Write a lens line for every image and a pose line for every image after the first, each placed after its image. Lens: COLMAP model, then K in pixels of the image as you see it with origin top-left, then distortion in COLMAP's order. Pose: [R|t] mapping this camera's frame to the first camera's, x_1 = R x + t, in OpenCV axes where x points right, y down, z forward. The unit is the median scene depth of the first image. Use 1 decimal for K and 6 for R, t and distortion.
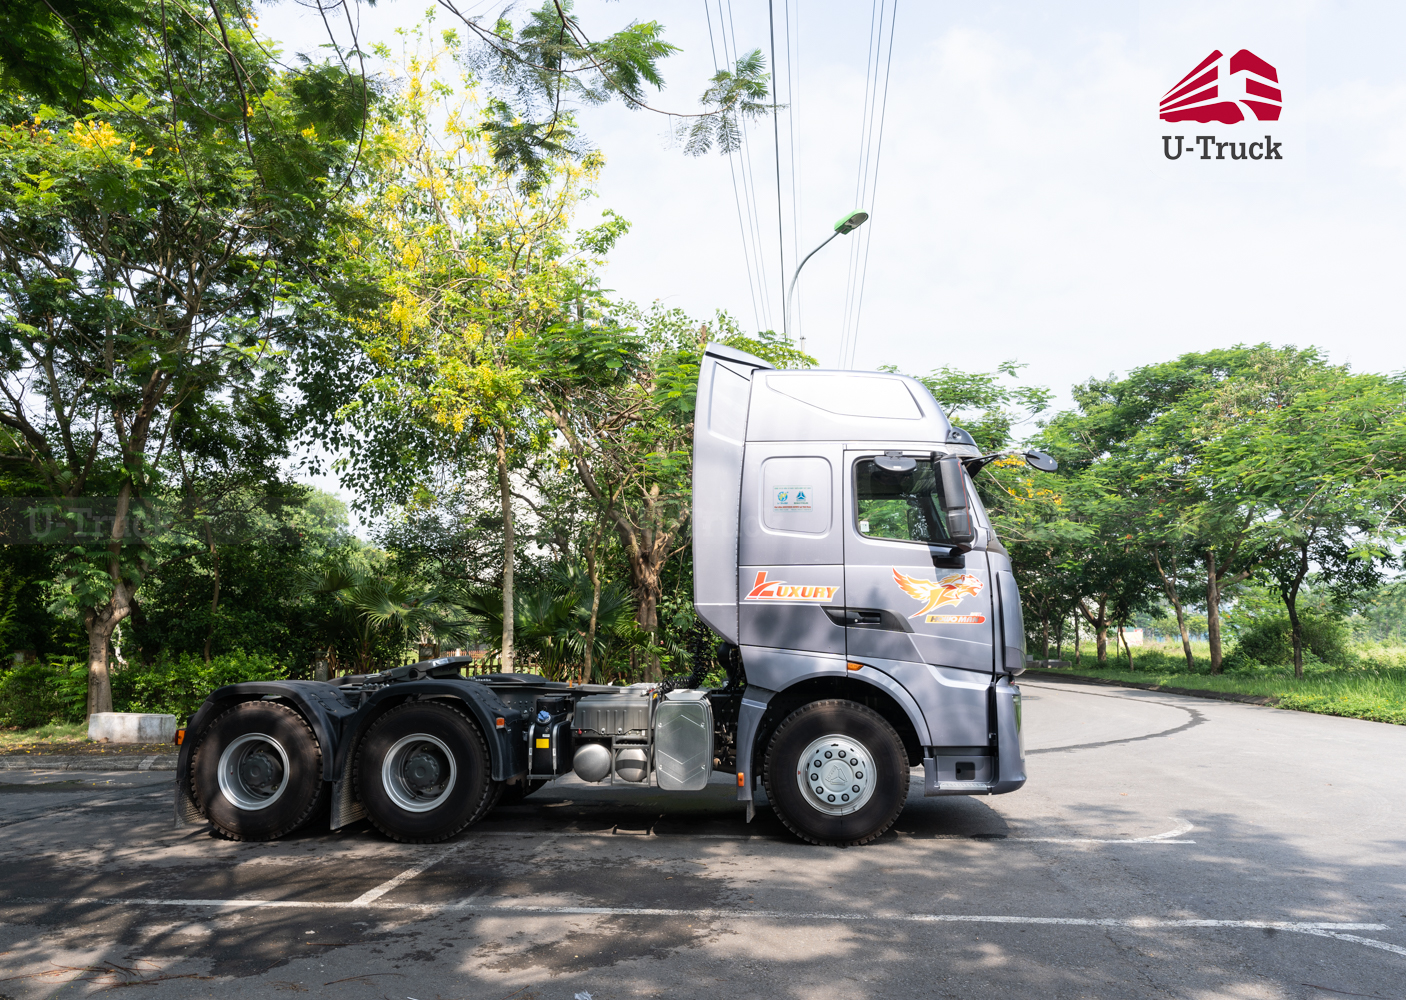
lens RADIAL K [[1006.5, 0, 688.3], [0, 1006.5, 497.0], [0, 0, 1]] dist [-0.003845, 0.008872]
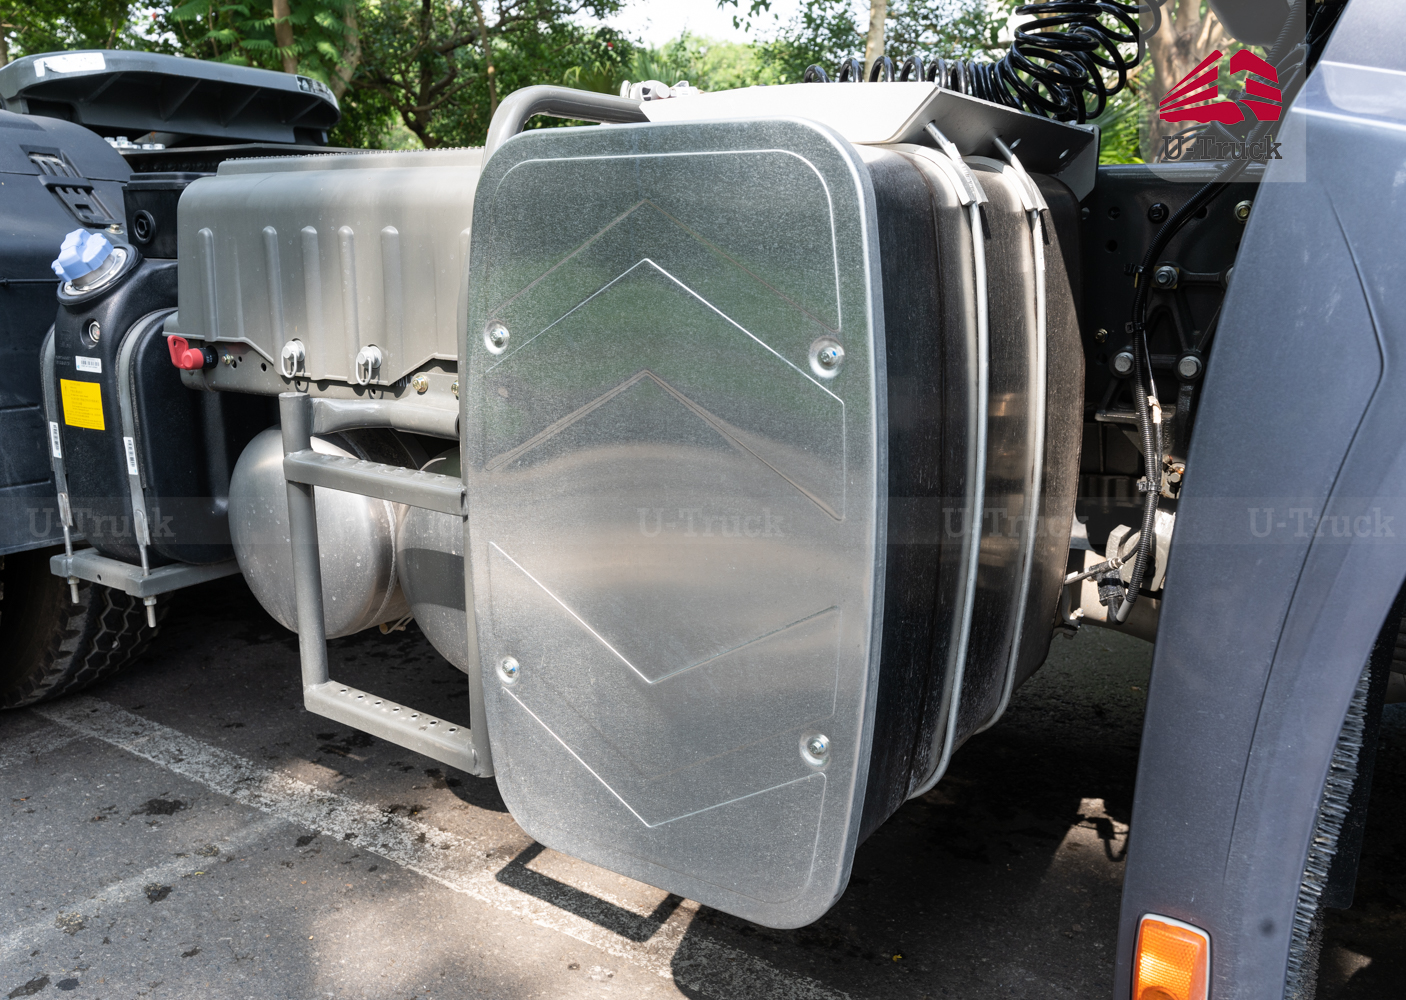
lens RADIAL K [[1174.1, 0, 688.4], [0, 1174.1, 491.4], [0, 0, 1]] dist [0.011404, -0.015885]
pose [[0.894240, 0.111586, -0.433454, 0.030080], [0.043679, 0.942046, 0.332629, 0.111629], [0.445451, -0.316383, 0.837541, 0.500176]]
